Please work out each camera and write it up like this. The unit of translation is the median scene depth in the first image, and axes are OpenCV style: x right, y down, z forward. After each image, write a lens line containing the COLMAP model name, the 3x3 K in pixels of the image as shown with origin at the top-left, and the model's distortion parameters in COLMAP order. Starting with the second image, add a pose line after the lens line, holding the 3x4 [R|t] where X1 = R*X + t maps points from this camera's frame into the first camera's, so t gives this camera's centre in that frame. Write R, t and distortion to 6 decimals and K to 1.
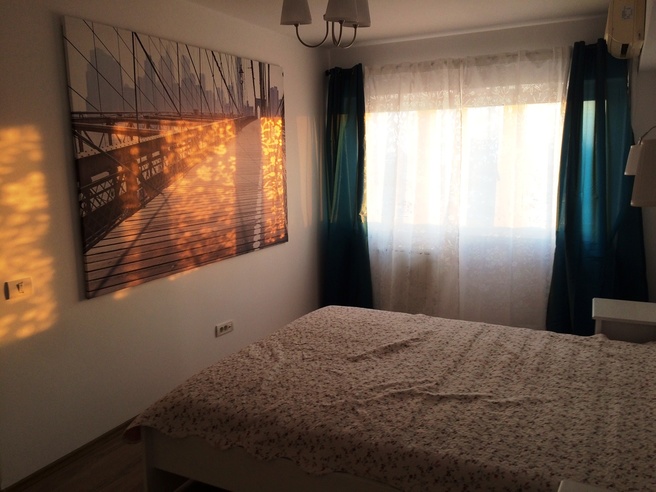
lens RADIAL K [[569.1, 0, 327.8], [0, 569.1, 246.0], [0, 0, 1]] dist [0.046575, -0.003900]
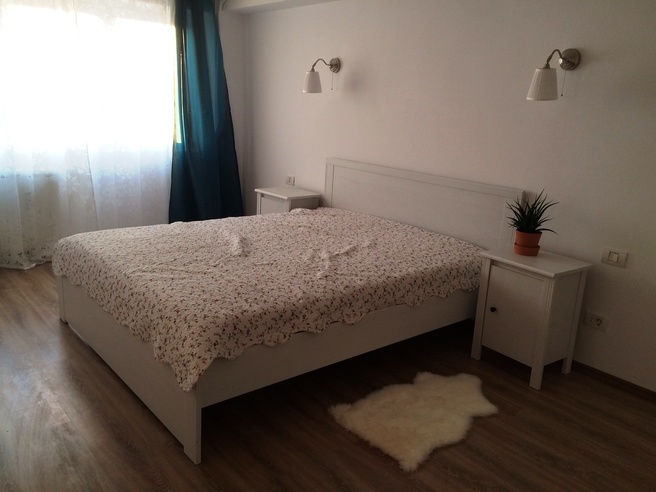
lens RADIAL K [[569.1, 0, 328.0], [0, 569.1, 246.3], [0, 0, 1]] dist [0.046575, -0.003900]
pose [[0.393837, -0.201530, 0.896816, -1.007819], [0.094538, 0.979376, 0.178566, 0.004452], [-0.914306, 0.014458, 0.404767, 0.485173]]
